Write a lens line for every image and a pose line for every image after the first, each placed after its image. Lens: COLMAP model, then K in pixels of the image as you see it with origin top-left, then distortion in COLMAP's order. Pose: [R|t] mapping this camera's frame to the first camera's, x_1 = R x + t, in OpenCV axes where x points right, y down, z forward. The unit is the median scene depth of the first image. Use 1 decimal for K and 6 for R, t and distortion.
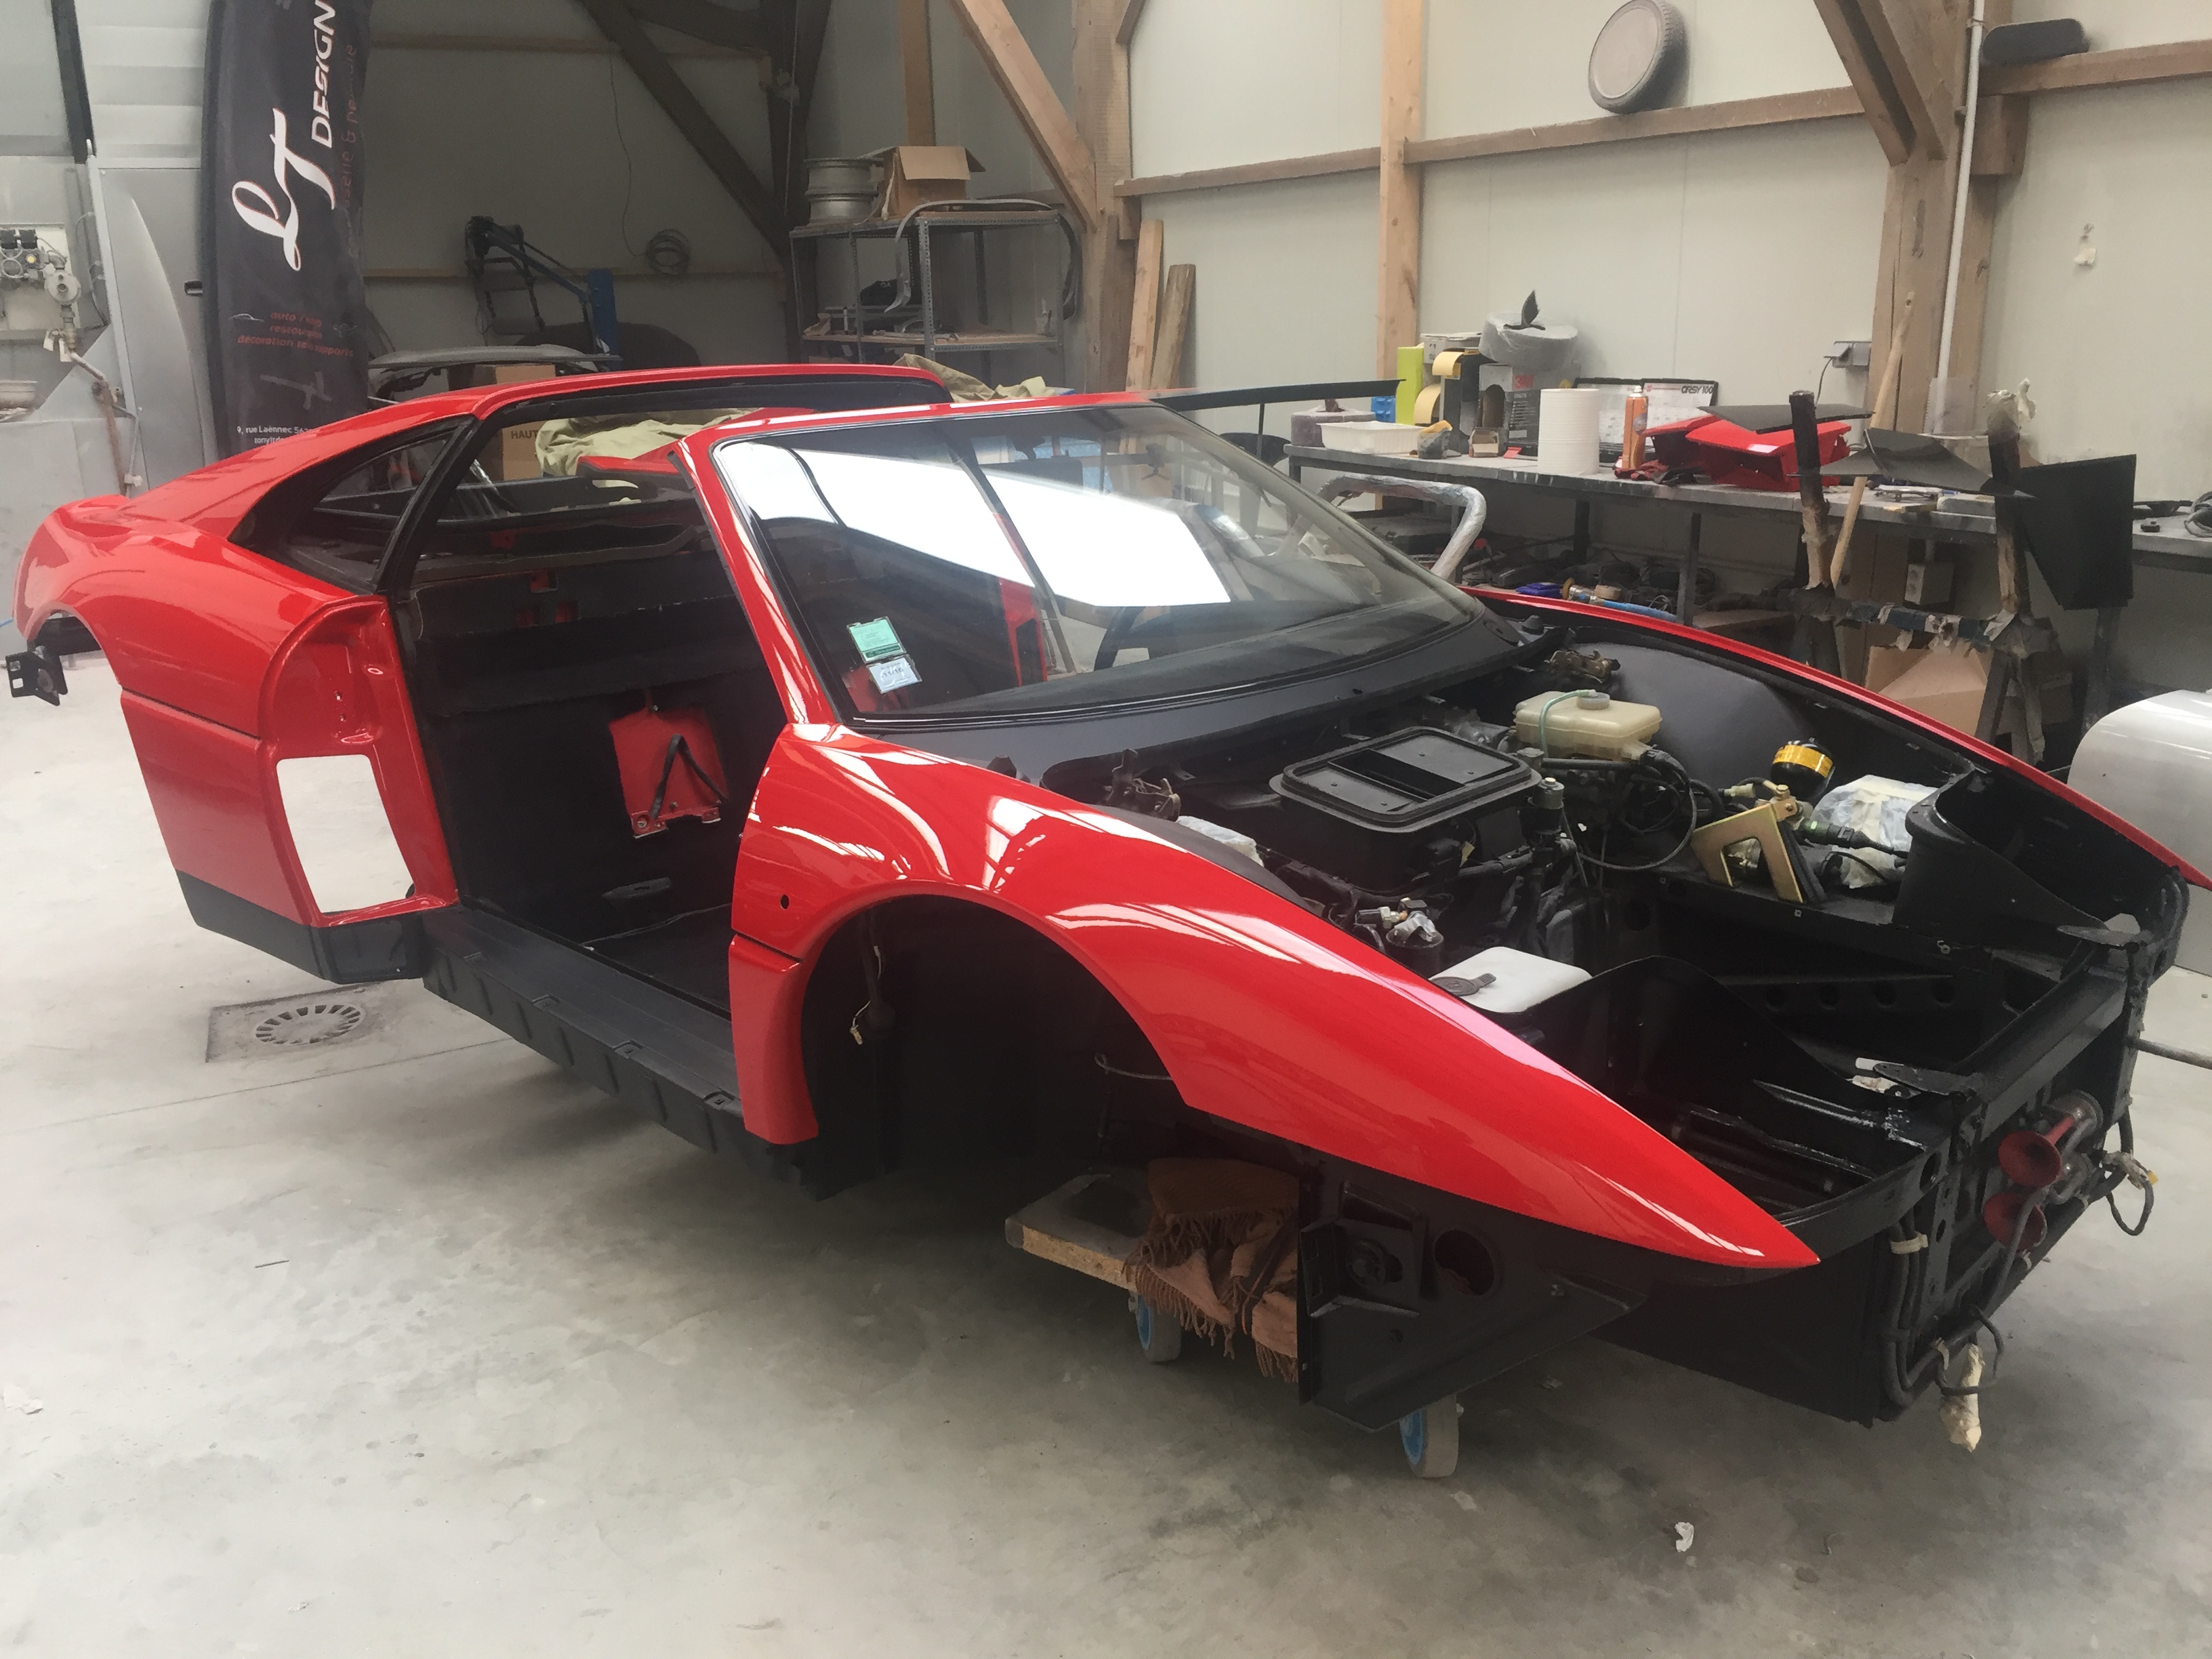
lens RADIAL K [[1882.2, 0, 1106.0], [0, 1882.2, 829.5], [0, 0, 1]] dist [0.112147, -0.172994]
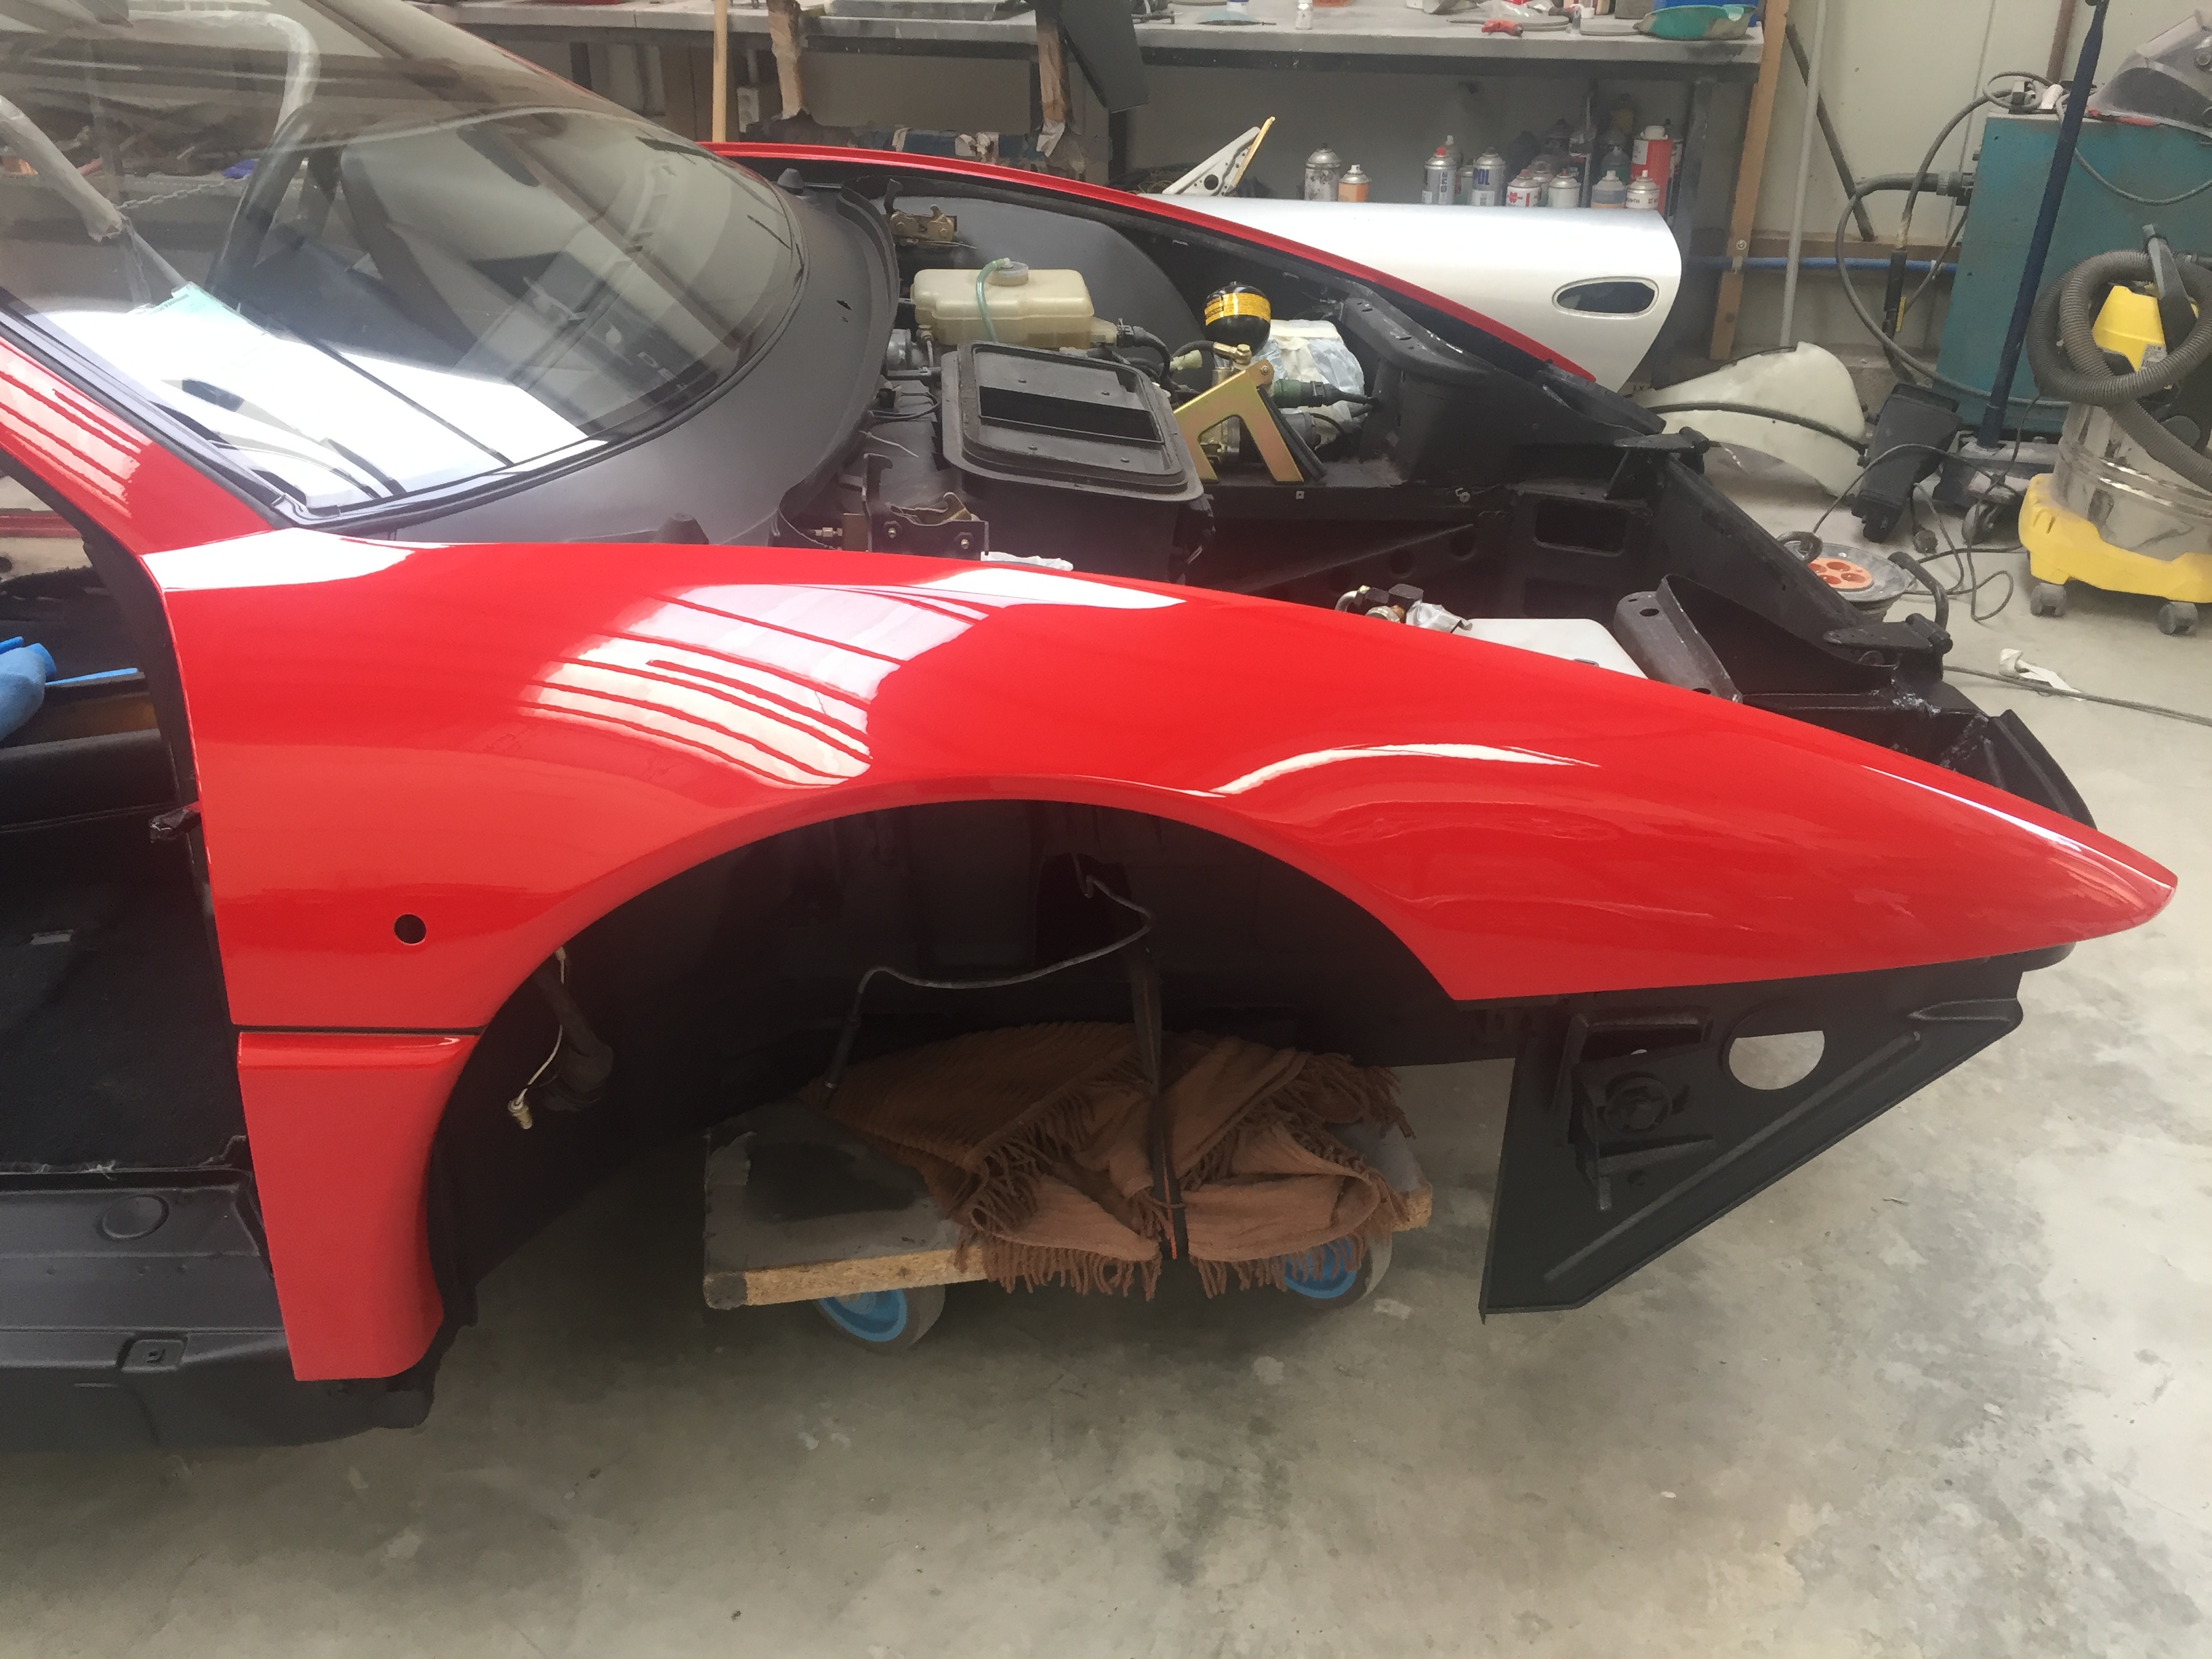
lens RADIAL K [[1892.8, 0, 1104.9], [0, 1892.8, 815.6], [0, 0, 1]] dist [0.088528, -0.122033]
pose [[0.678457, -0.327955, 0.657375, -0.264892], [0.185132, 0.942272, 0.279017, -0.065351], [-0.710931, -0.067600, 0.700005, 0.411363]]
